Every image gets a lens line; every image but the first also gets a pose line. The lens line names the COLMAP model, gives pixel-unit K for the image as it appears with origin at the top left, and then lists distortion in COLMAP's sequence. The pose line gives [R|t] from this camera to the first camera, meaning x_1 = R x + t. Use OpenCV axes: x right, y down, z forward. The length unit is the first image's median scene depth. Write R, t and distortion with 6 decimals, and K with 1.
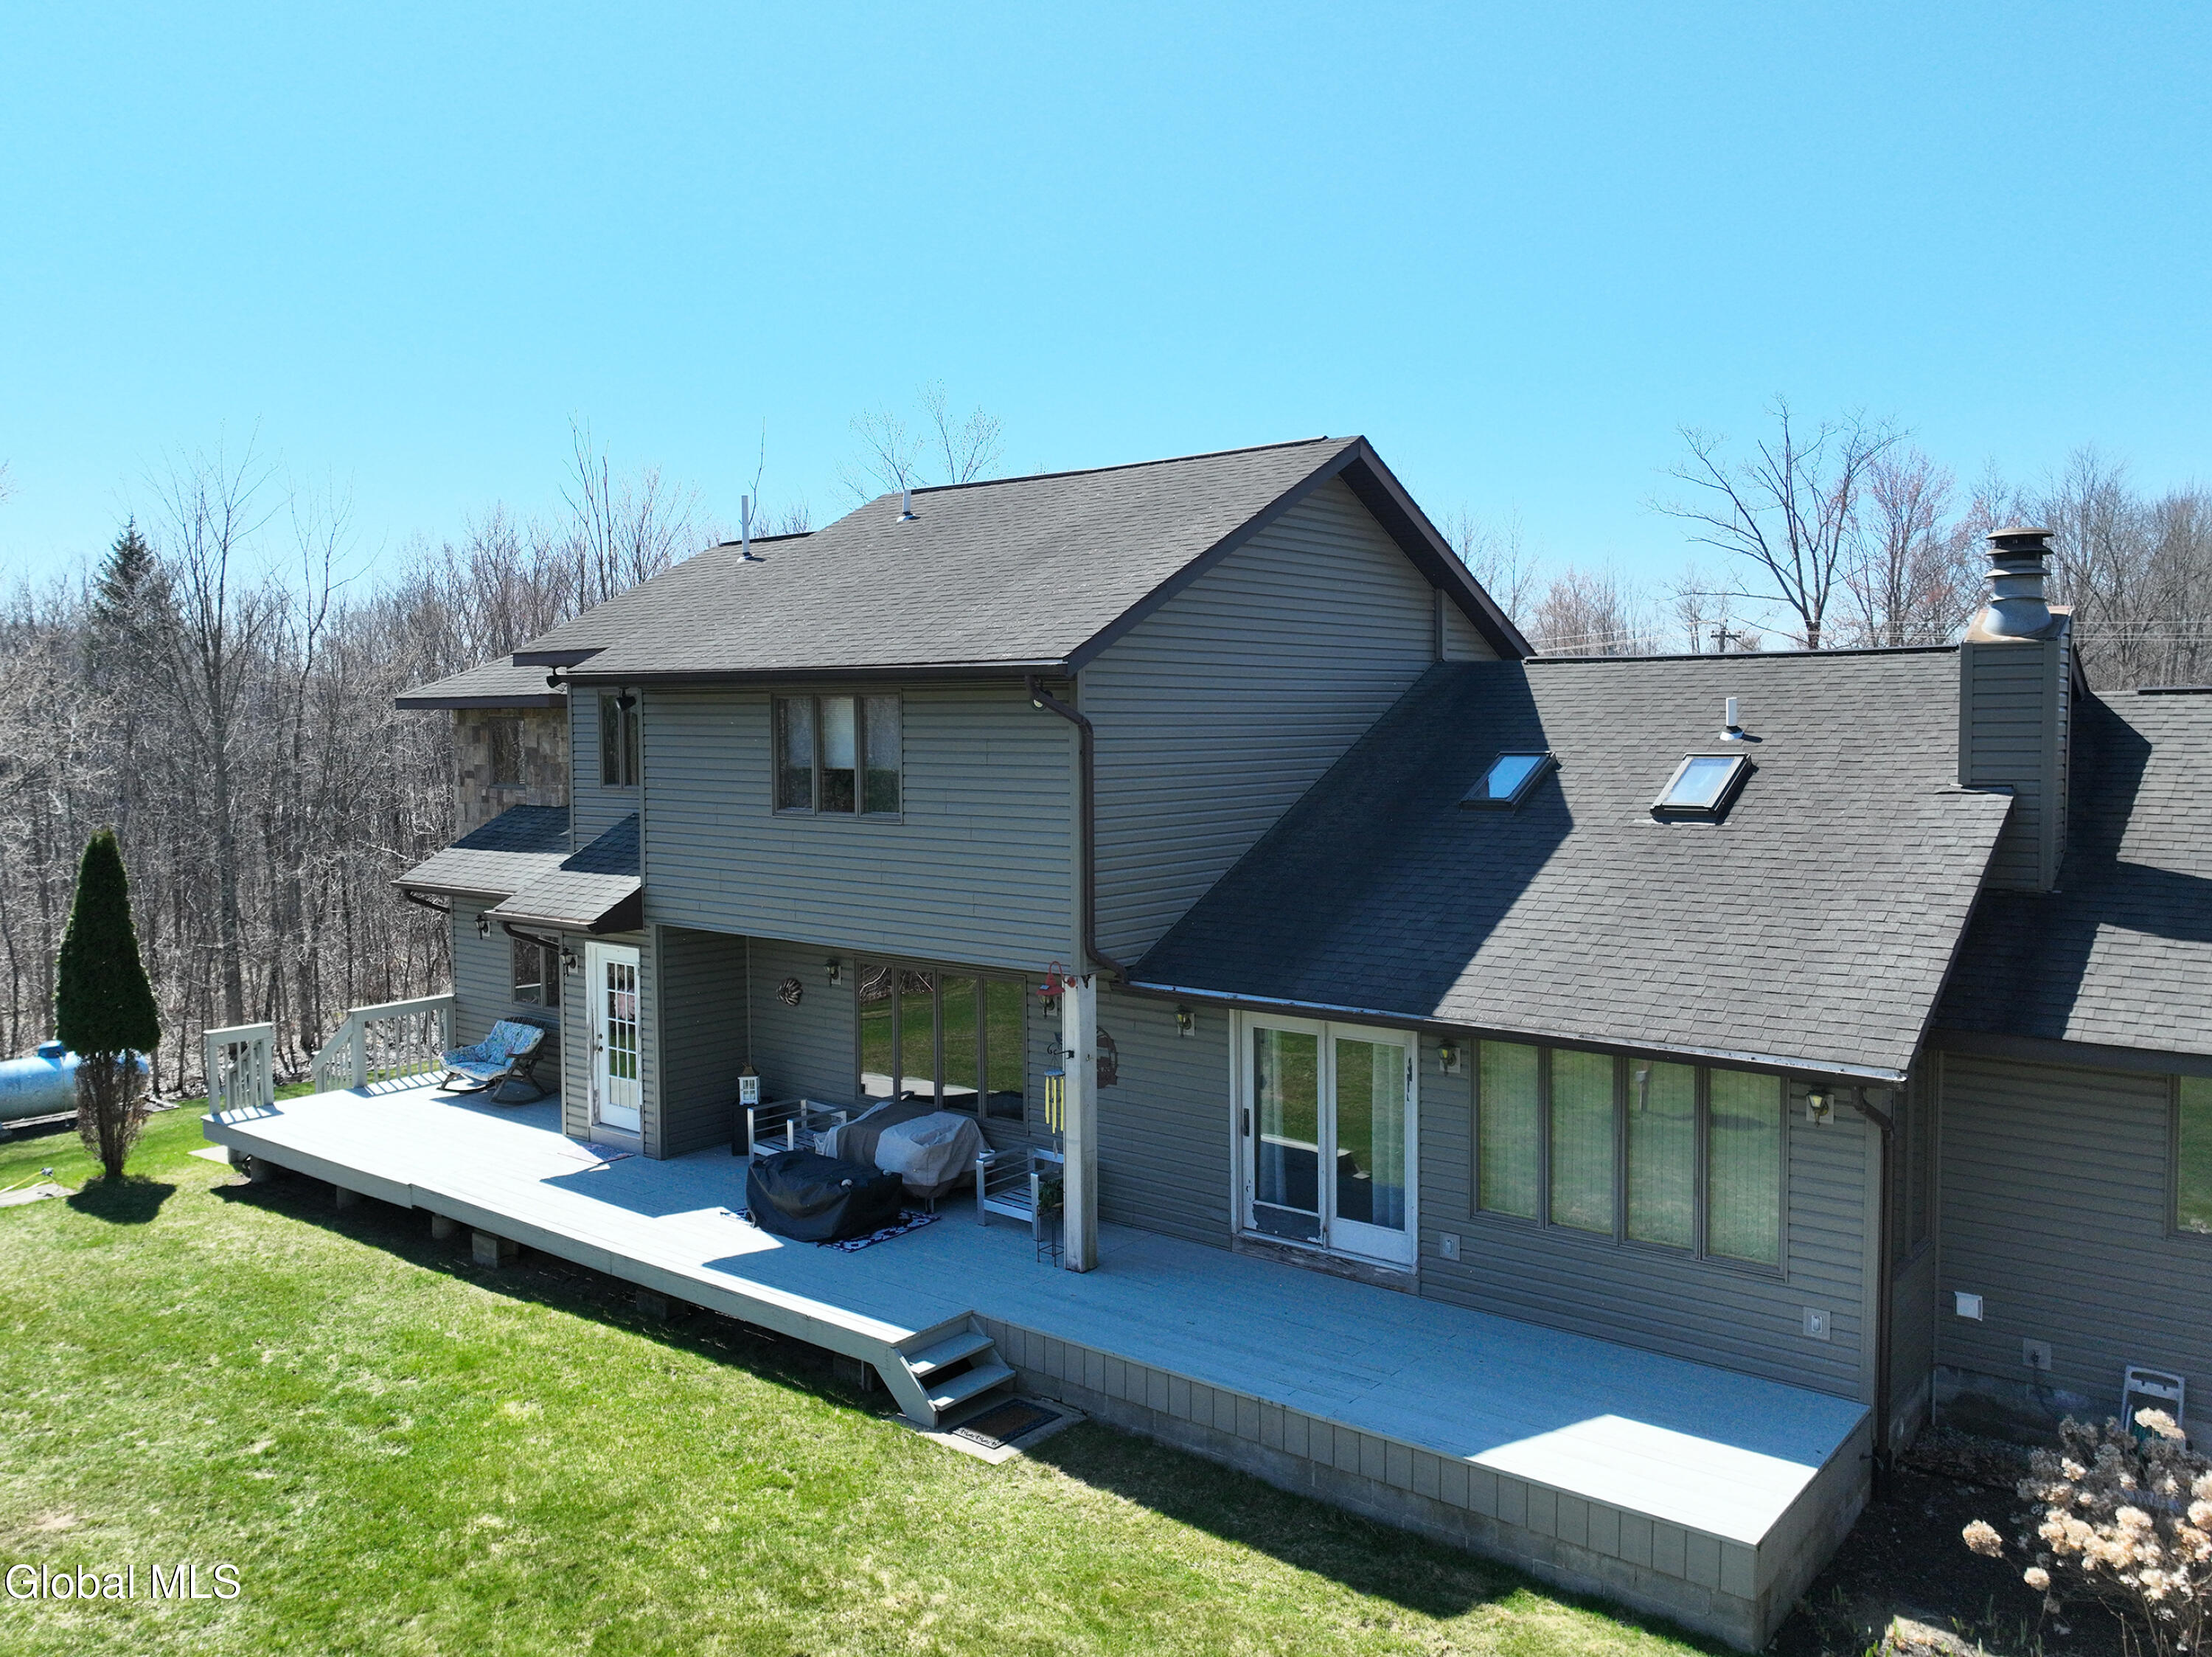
lens RADIAL K [[1671.3, 0, 1116.0], [0, 1671.3, 815.6], [0, 0, 1]] dist [-0.002021, 0.017998]
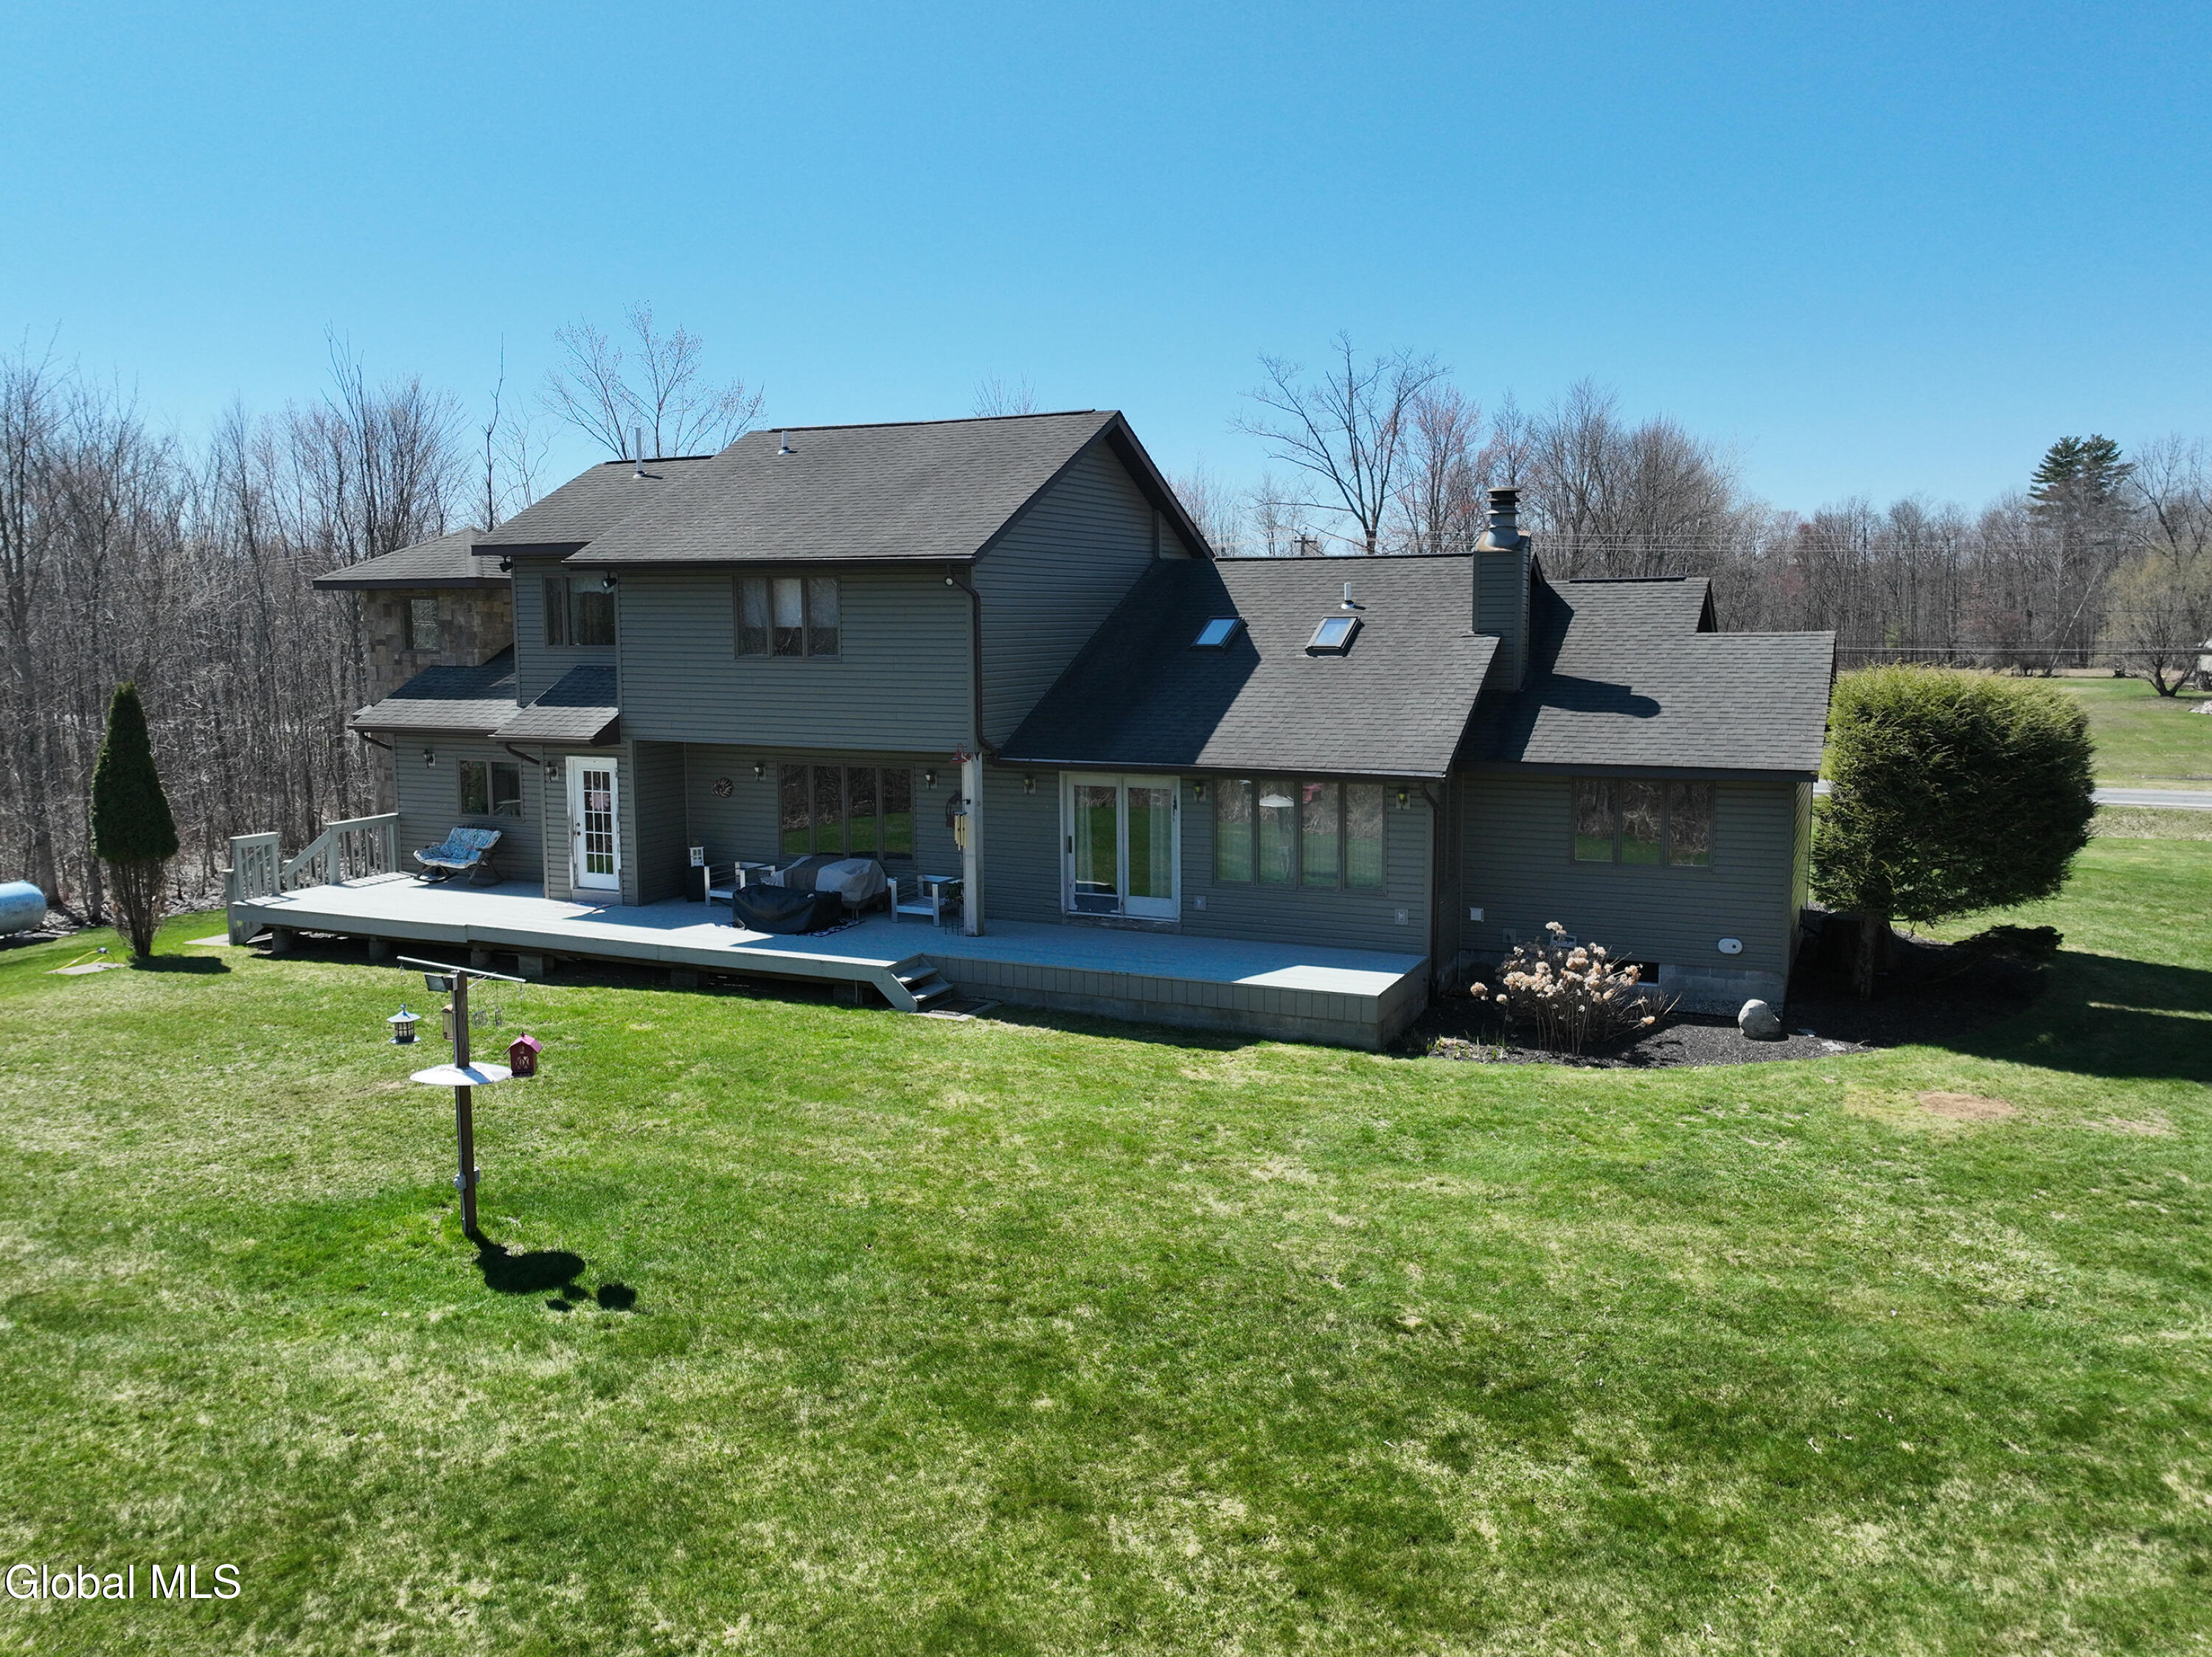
lens RADIAL K [[1671.3, 0, 1116.0], [0, 1671.3, 815.6], [0, 0, 1]] dist [-0.002021, 0.017998]
pose [[0.969173, -0.026794, 0.244919, -0.252755], [0.012091, 0.998044, 0.061339, 0.052482], [-0.246083, -0.056487, 0.967601, -0.530044]]
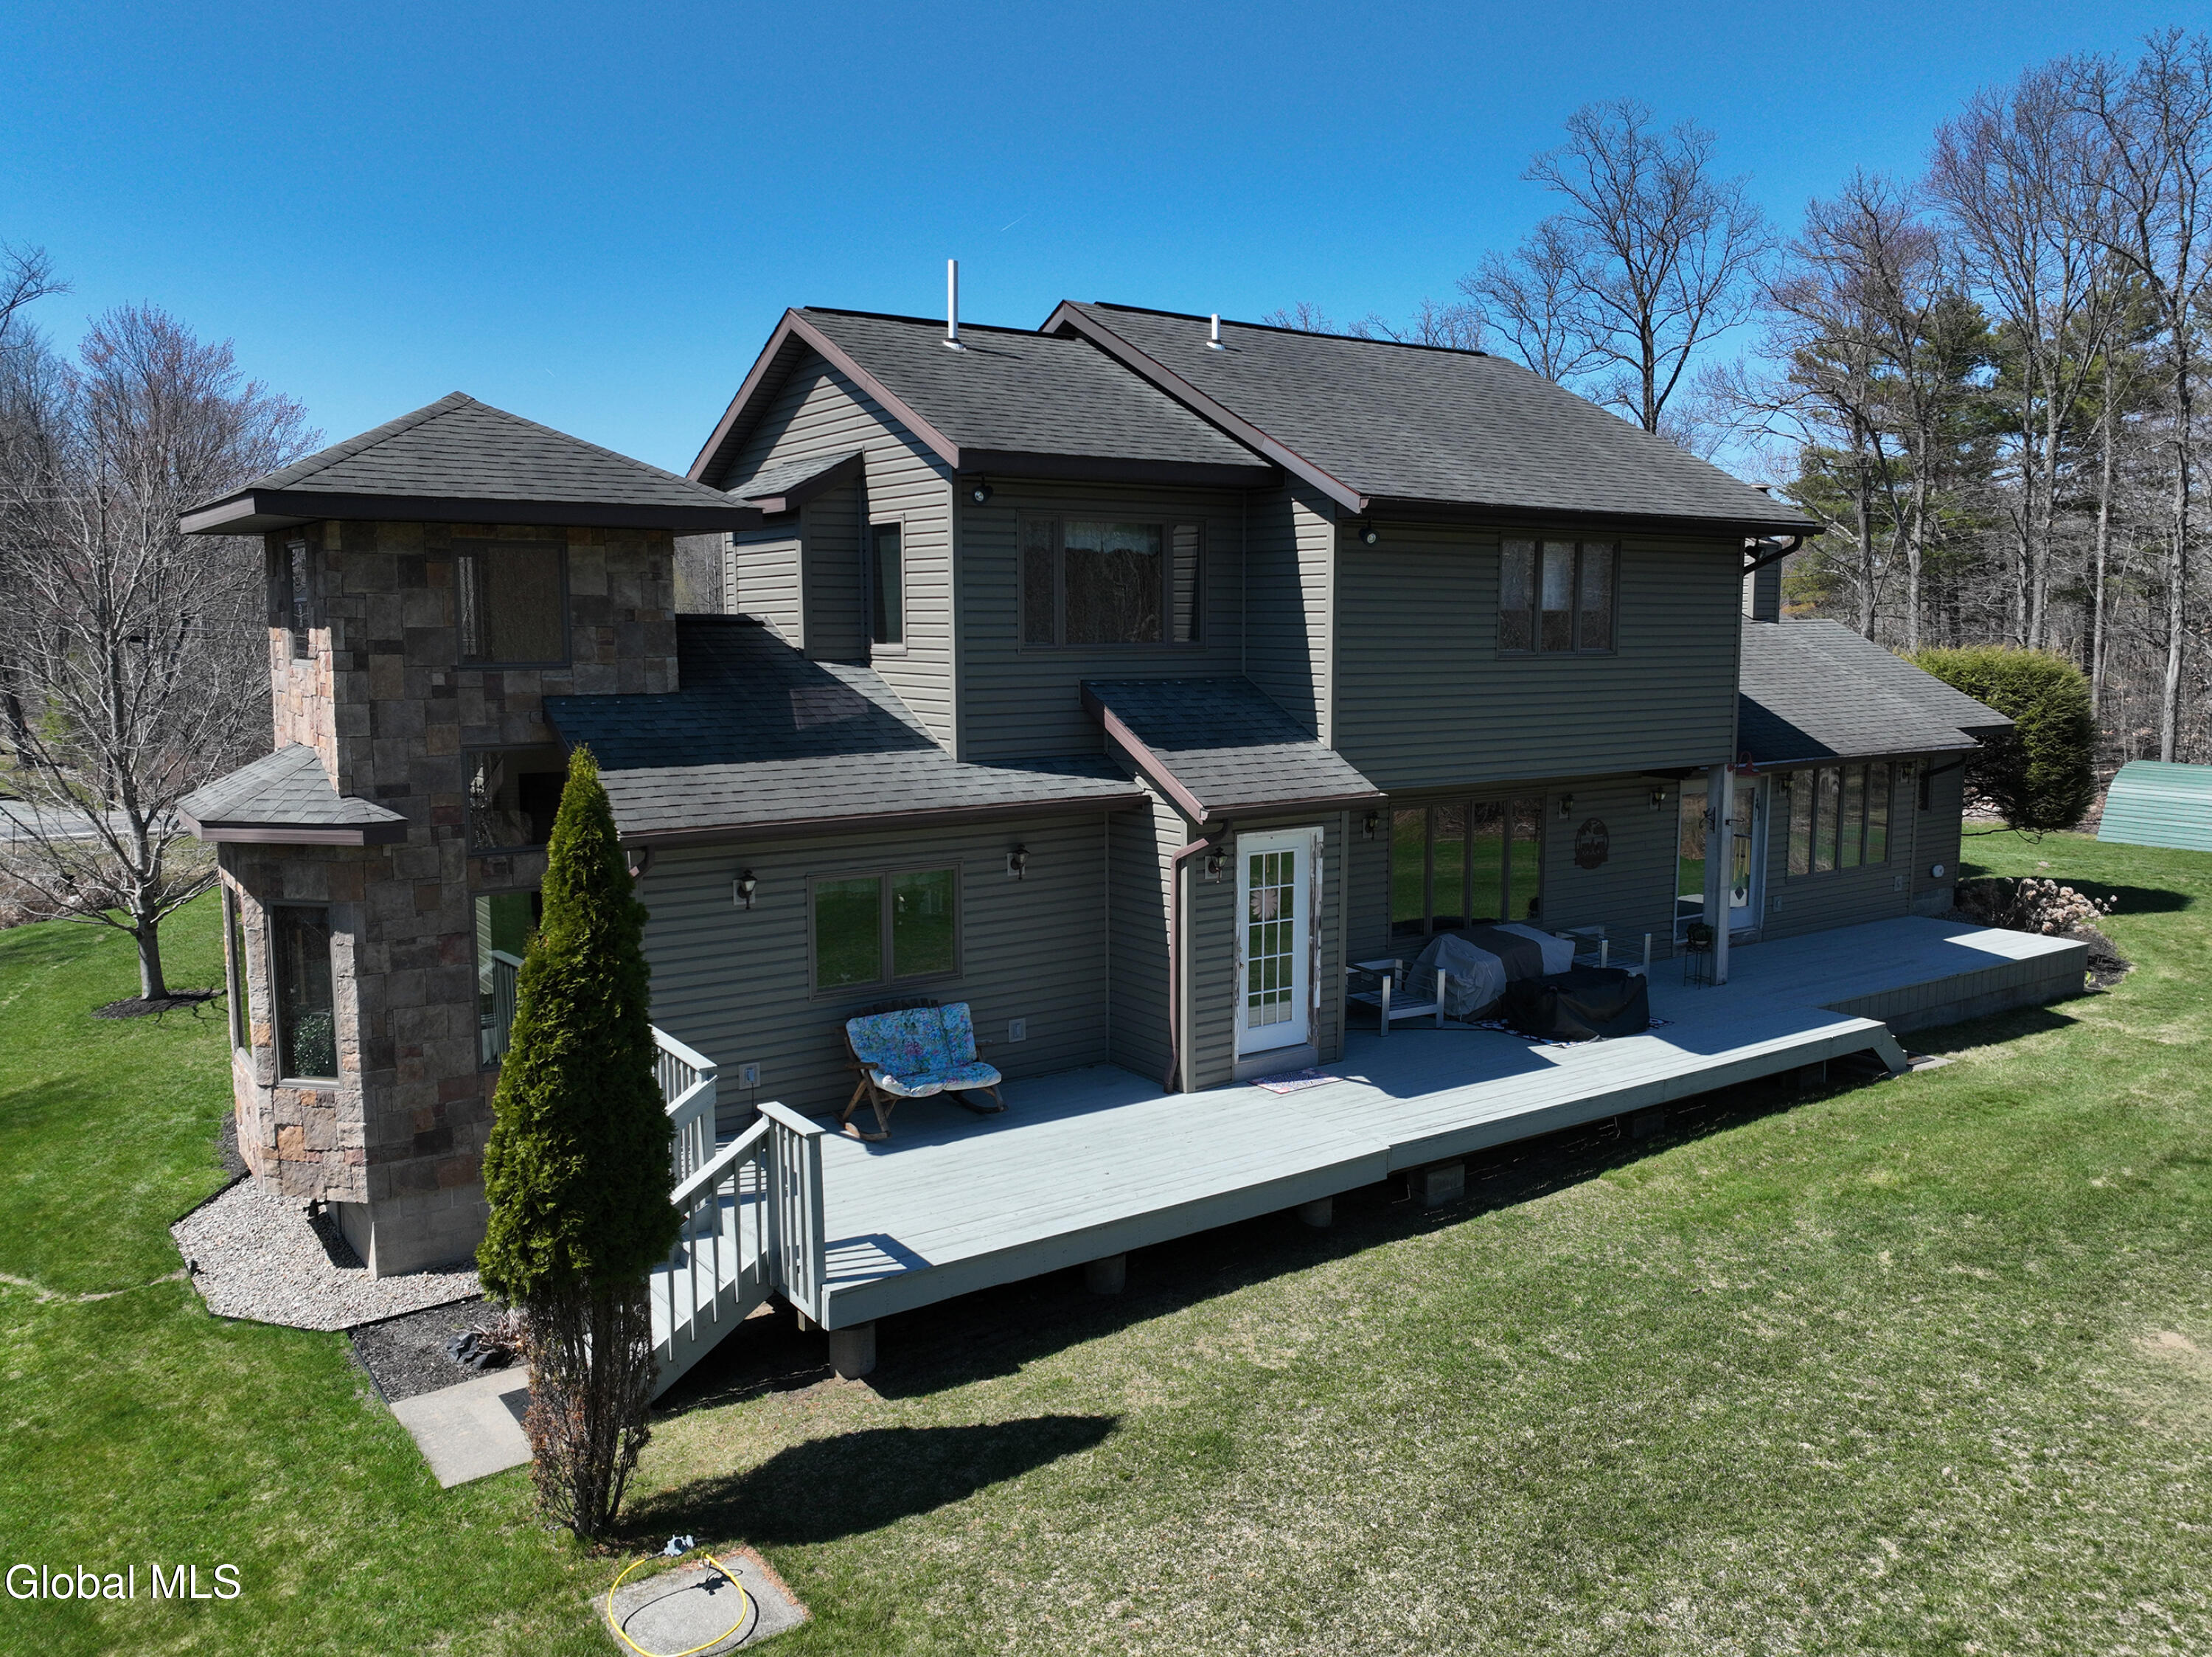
lens RADIAL K [[1627.1, 0, 1106.0], [0, 1627.1, 828.5], [0, 0, 1]] dist [0.007136, -0.002719]
pose [[0.280397, -0.107848, 0.953806, -1.254545], [0.057827, 0.993761, 0.095366, -0.005584], [-0.958141, 0.028416, 0.284884, 0.980899]]
